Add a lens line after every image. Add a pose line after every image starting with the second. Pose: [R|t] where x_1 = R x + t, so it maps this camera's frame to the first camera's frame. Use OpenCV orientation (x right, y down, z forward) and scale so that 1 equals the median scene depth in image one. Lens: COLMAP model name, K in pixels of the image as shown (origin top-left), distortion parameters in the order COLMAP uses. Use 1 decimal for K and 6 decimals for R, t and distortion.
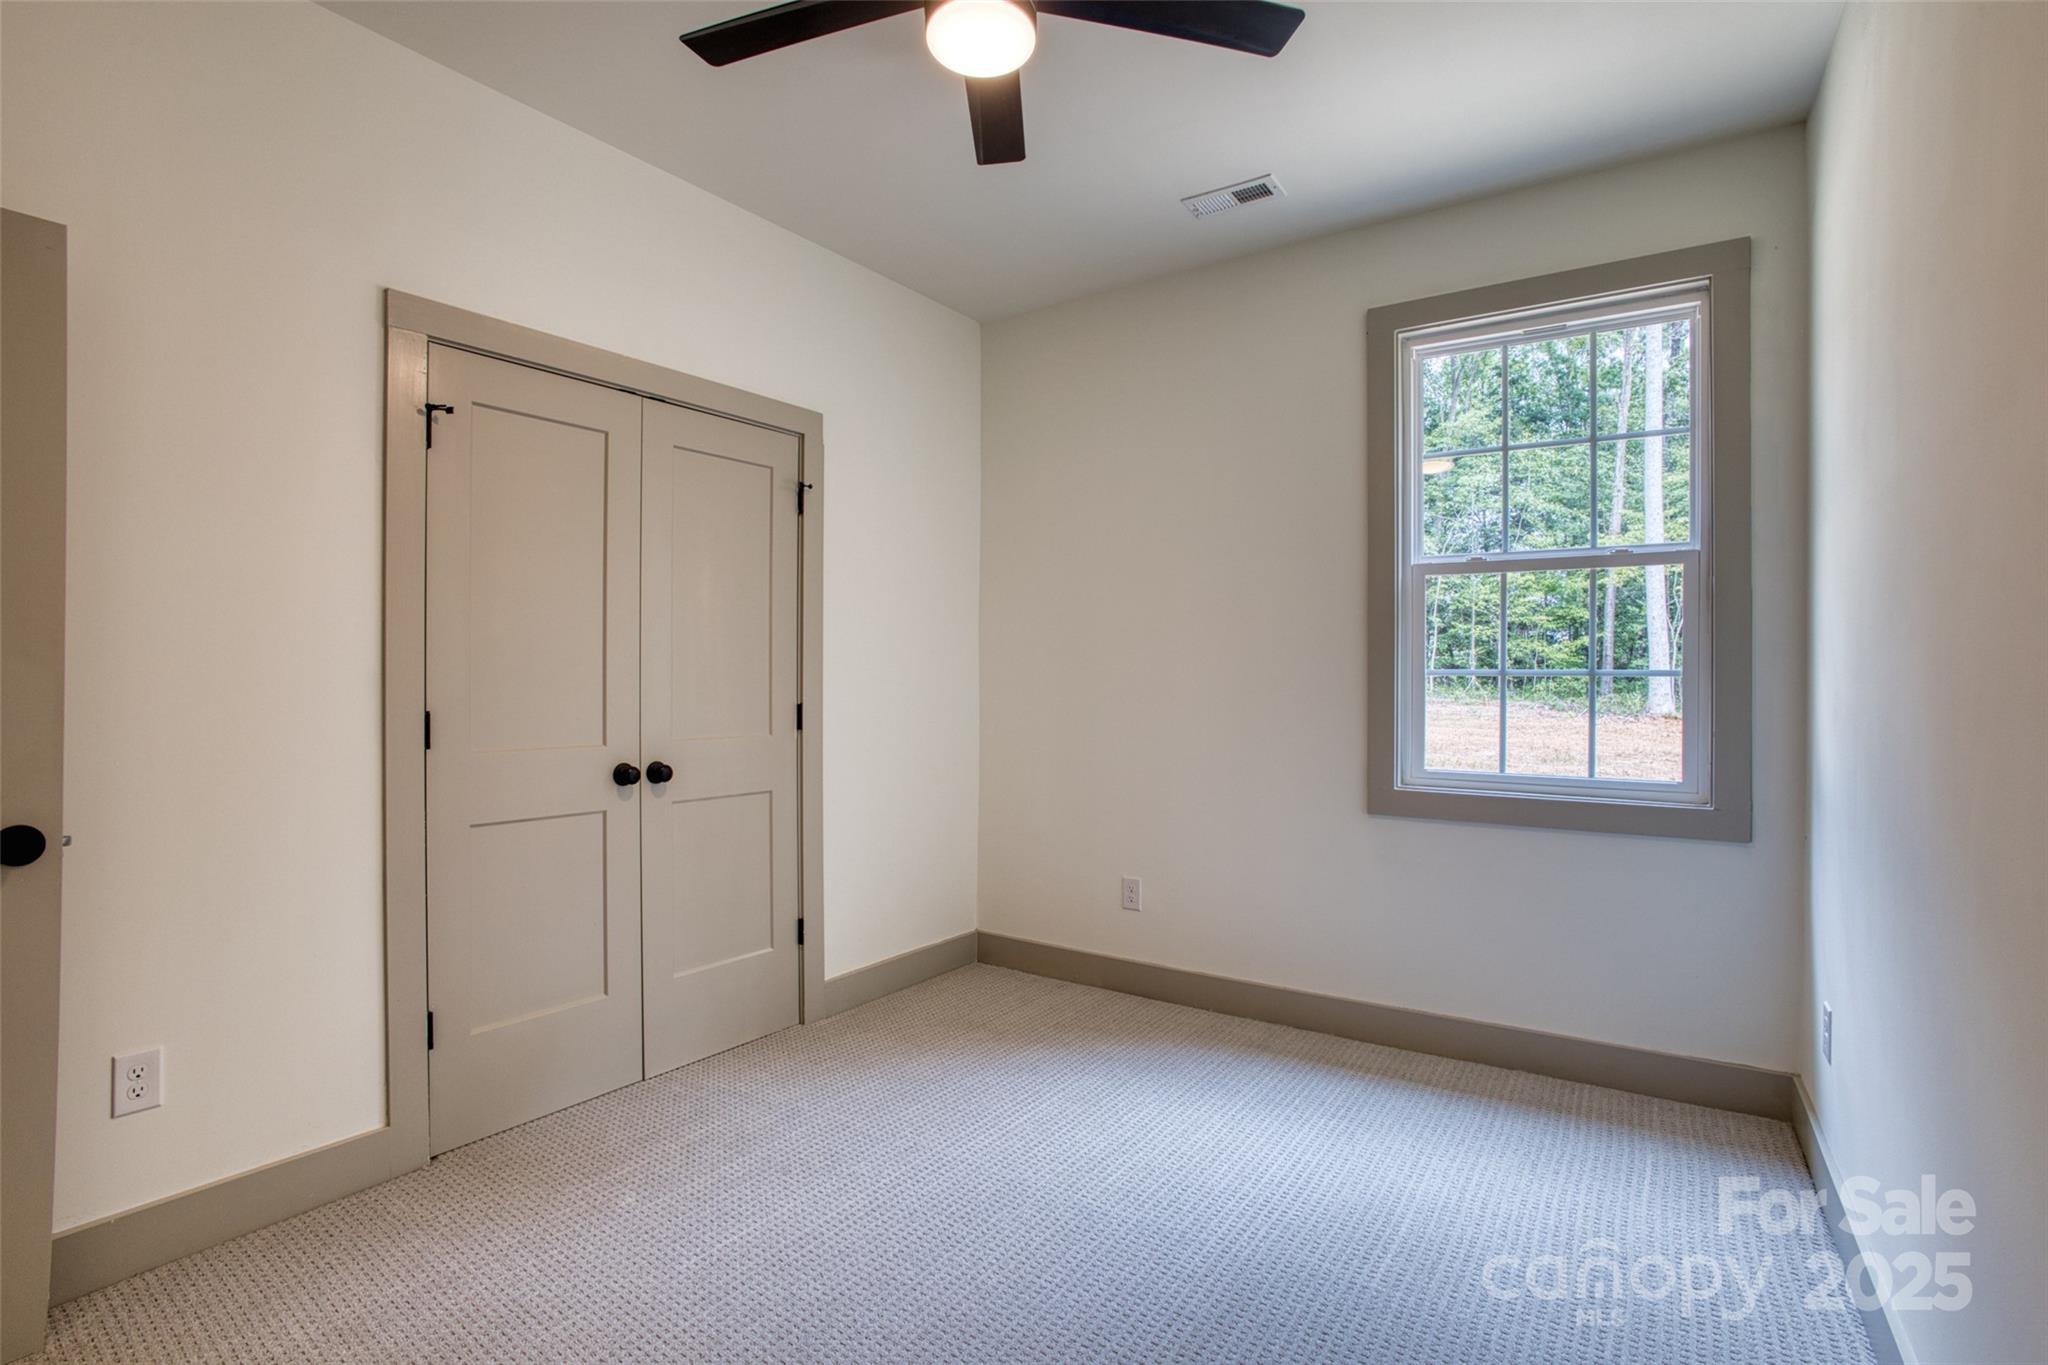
lens RADIAL K [[991.5, 0, 1020.6], [0, 991.5, 685.2], [0, 0, 1]] dist [-0.001007, 0.000922]
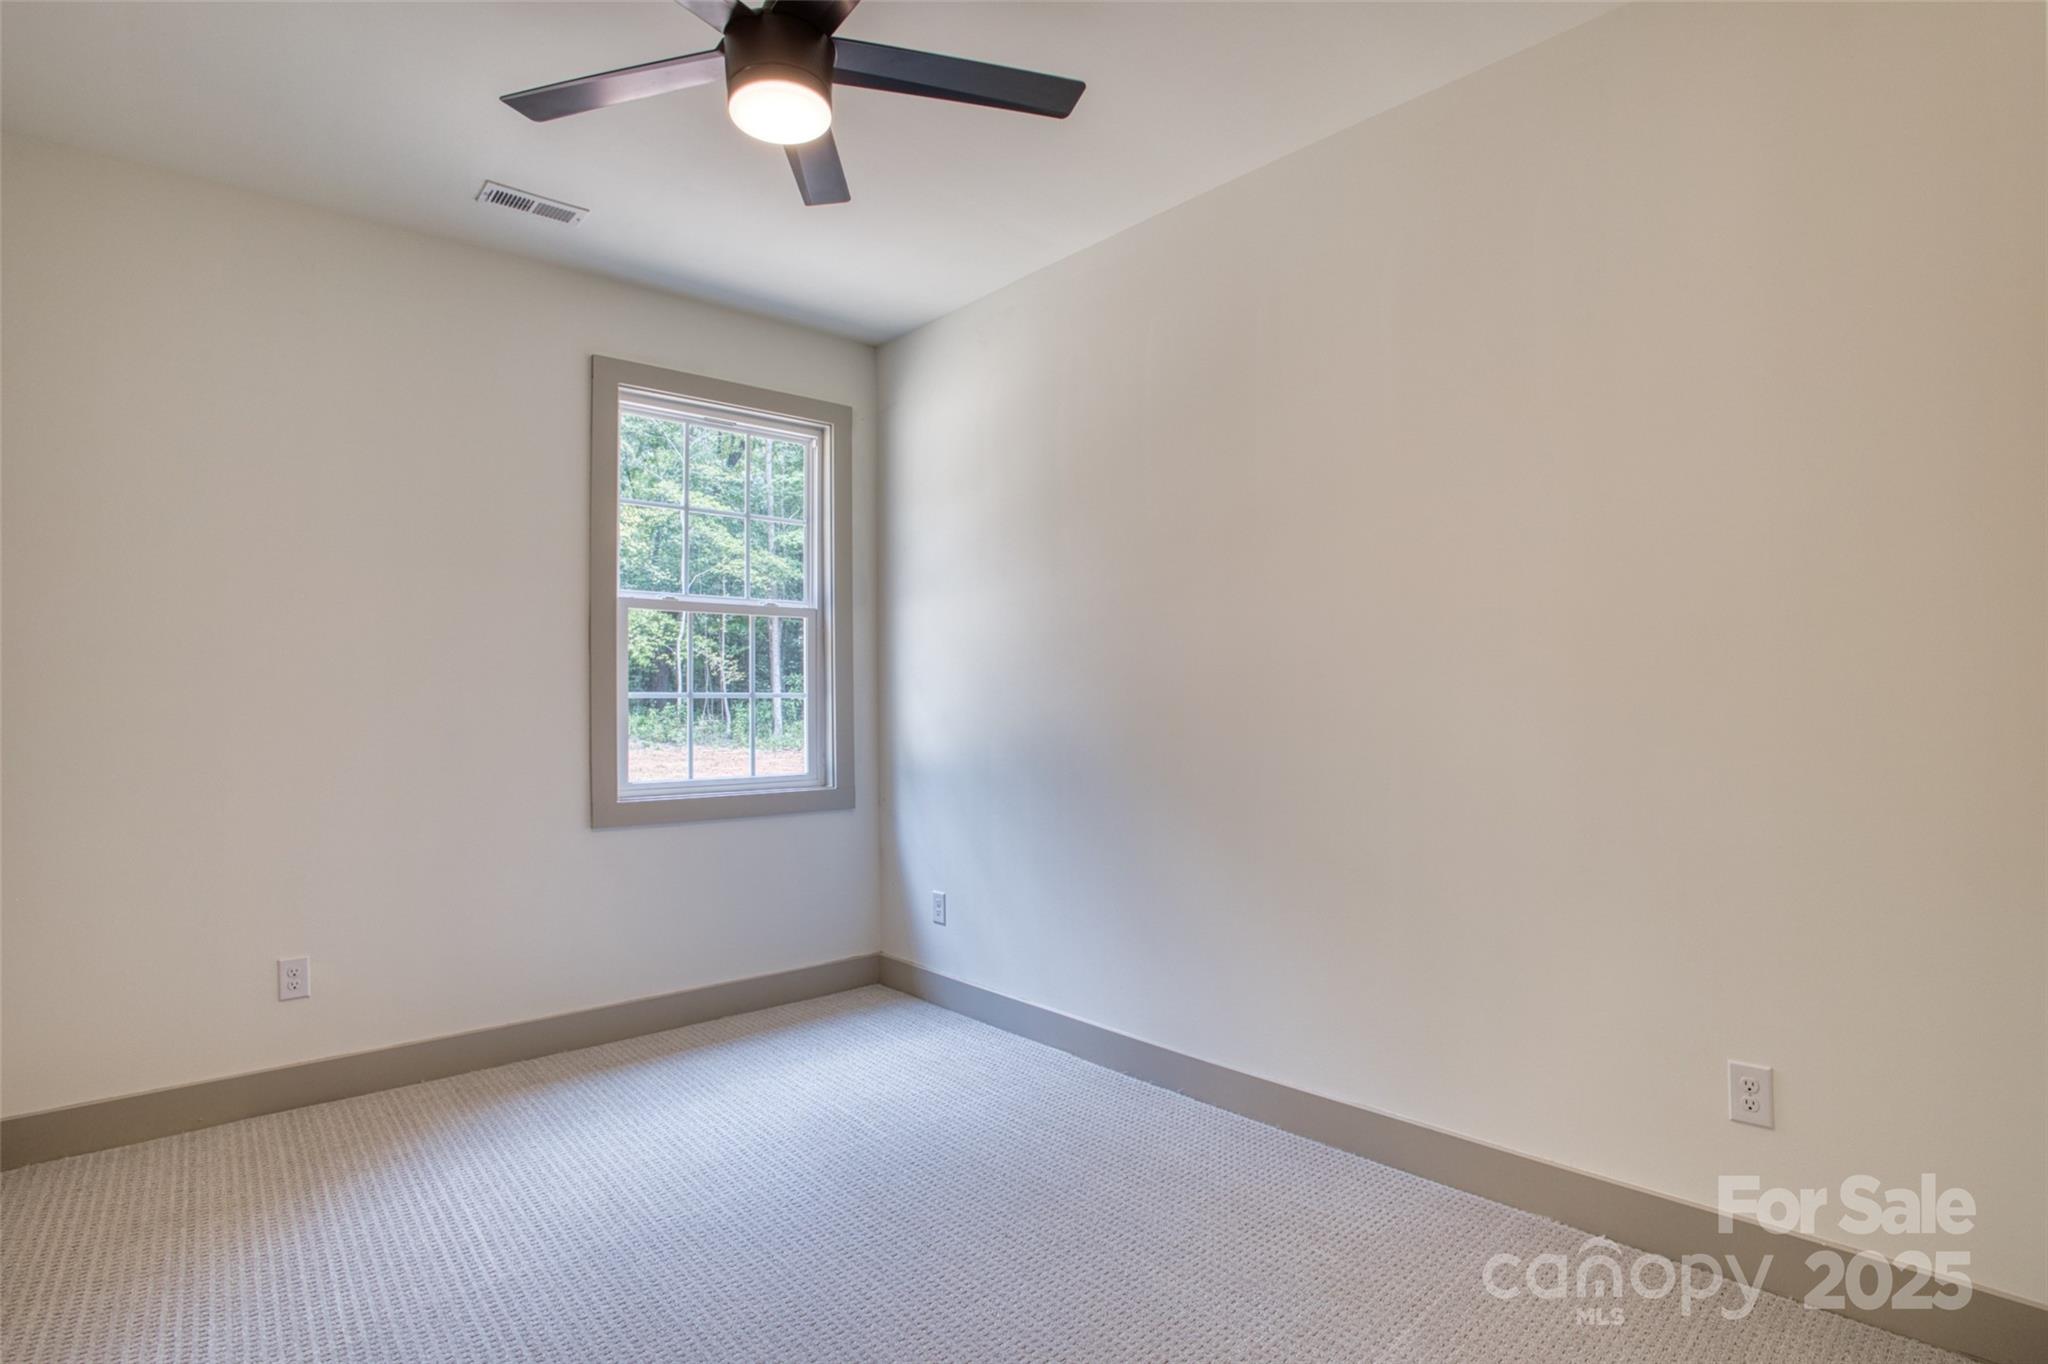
lens RADIAL K [[991.5, 0, 1020.6], [0, 991.5, 684.7], [0, 0, 1]] dist [-0.001007, 0.000922]
pose [[0.275804, 0.011317, 0.961147, -0.548569], [-0.000318, 0.999932, -0.011683, -0.012187], [-0.961214, 0.002917, 0.275789, 0.274250]]
